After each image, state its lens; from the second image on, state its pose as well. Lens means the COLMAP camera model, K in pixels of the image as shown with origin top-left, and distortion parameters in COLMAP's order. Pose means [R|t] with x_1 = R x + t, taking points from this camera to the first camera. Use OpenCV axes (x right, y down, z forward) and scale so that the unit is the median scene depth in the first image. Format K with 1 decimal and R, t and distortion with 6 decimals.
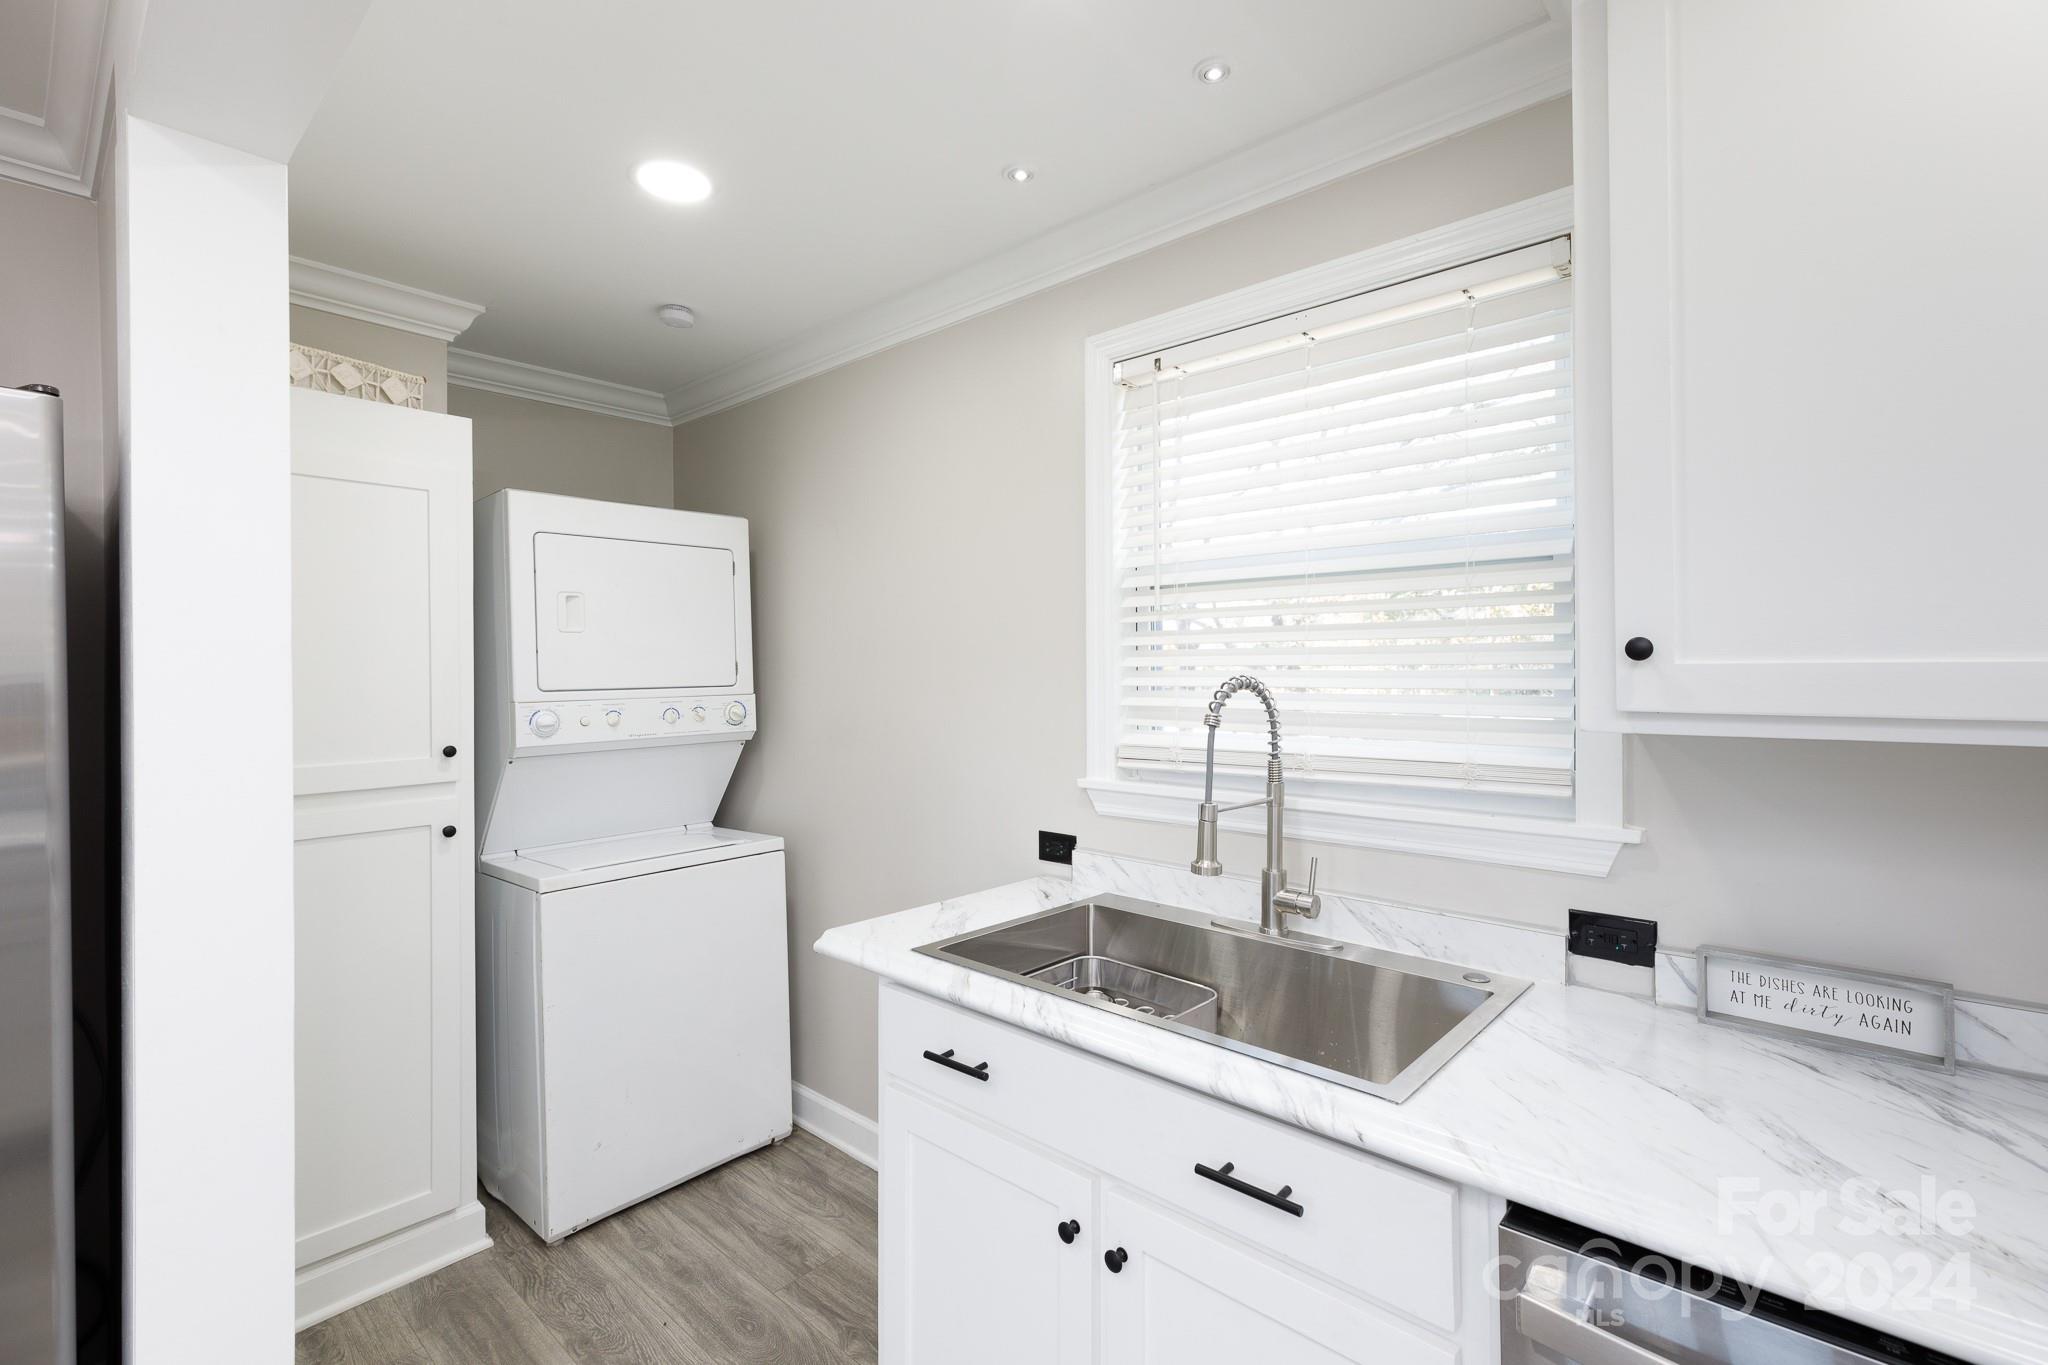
lens RADIAL K [[918.9, 0, 1023.5], [0, 918.9, 671.8], [0, 0, 1]] dist [0.003515, 0.000021]
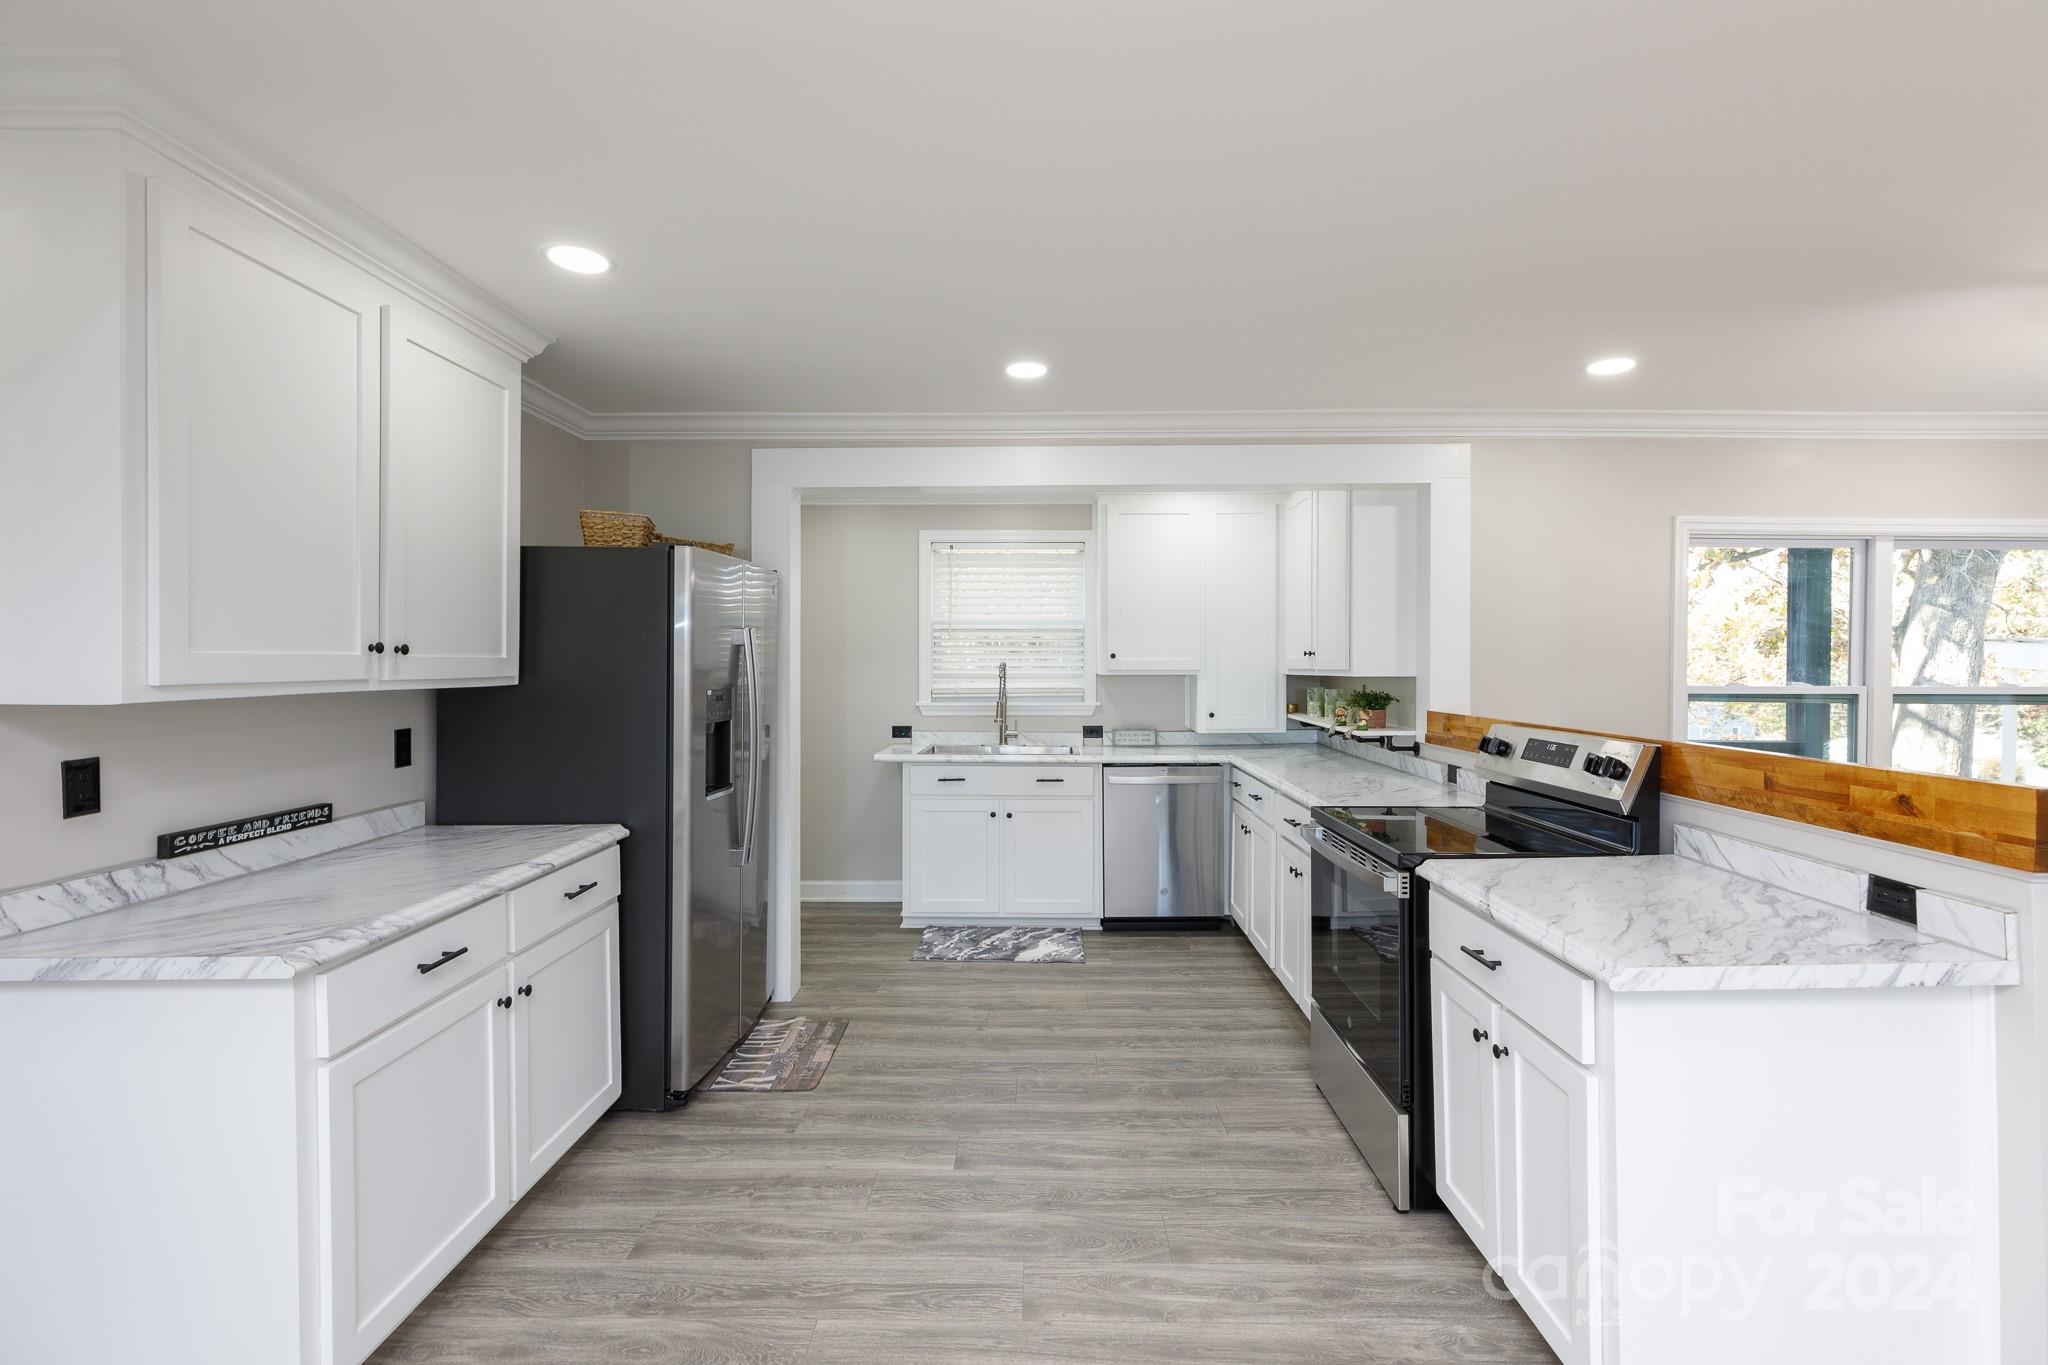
lens RADIAL K [[918.9, 0, 1023.5], [0, 918.9, 671.8], [0, 0, 1]] dist [0.003515, 0.000021]
pose [[0.754678, -0.000401, 0.656095, -1.448632], [-0.004619, 0.999972, 0.005925, 0.014939], [-0.656079, -0.007502, 0.754655, -1.169969]]
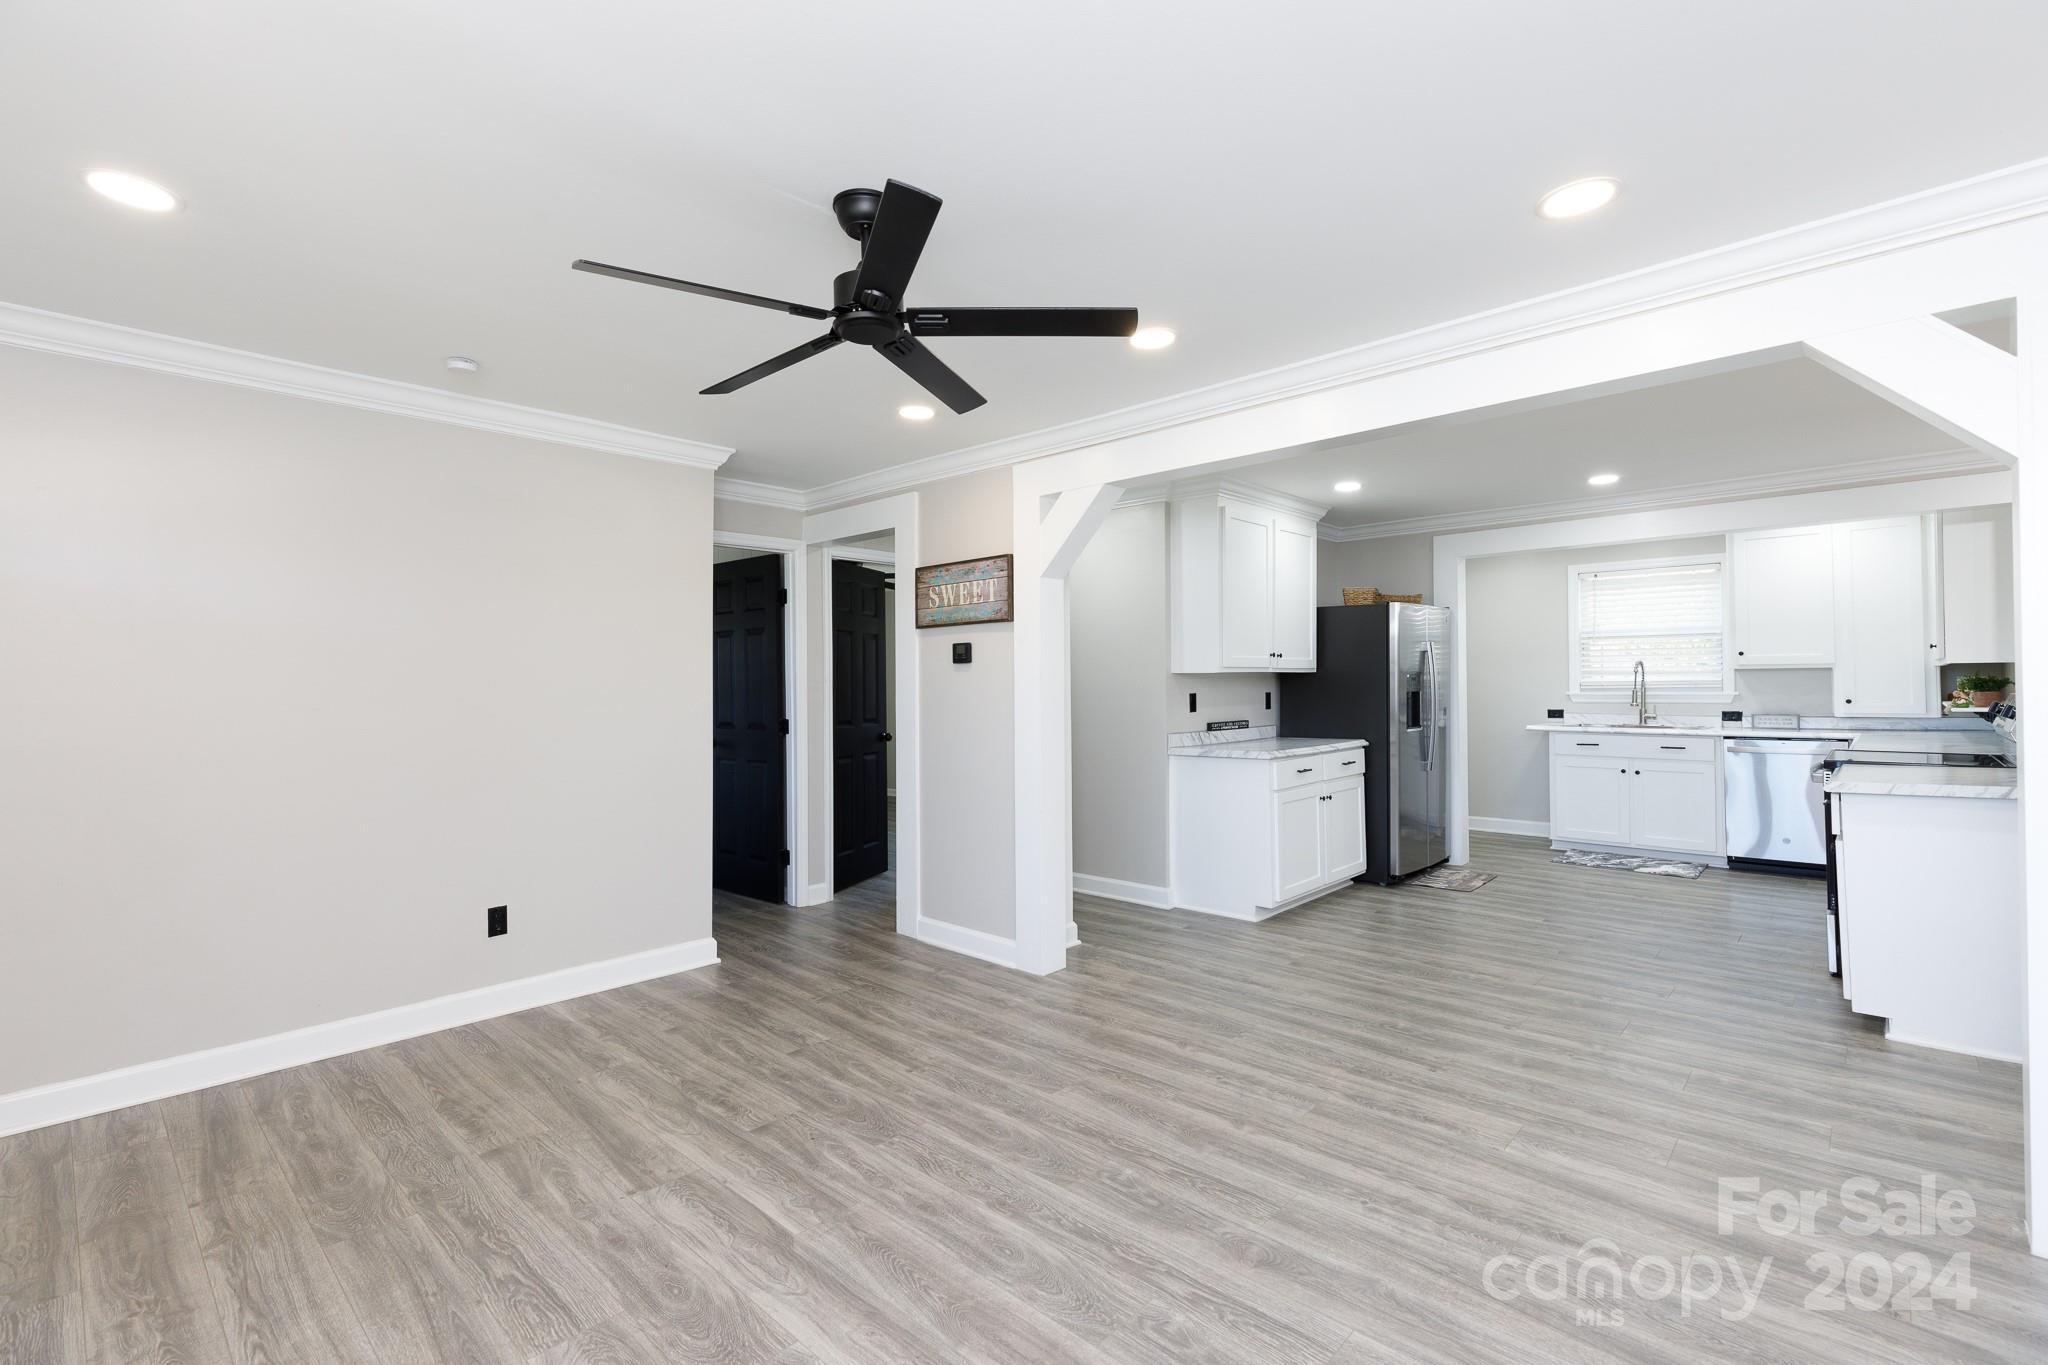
lens RADIAL K [[915.5, 0, 1019.5], [0, 915.5, 671.7], [0, 0, 1]] dist [0.004318, 0.000089]
pose [[0.999762, -0.002893, -0.021643, -2.014911], [0.002618, 0.999916, -0.012723, 0.080425], [0.021678, 0.012663, 0.999685, -2.618084]]
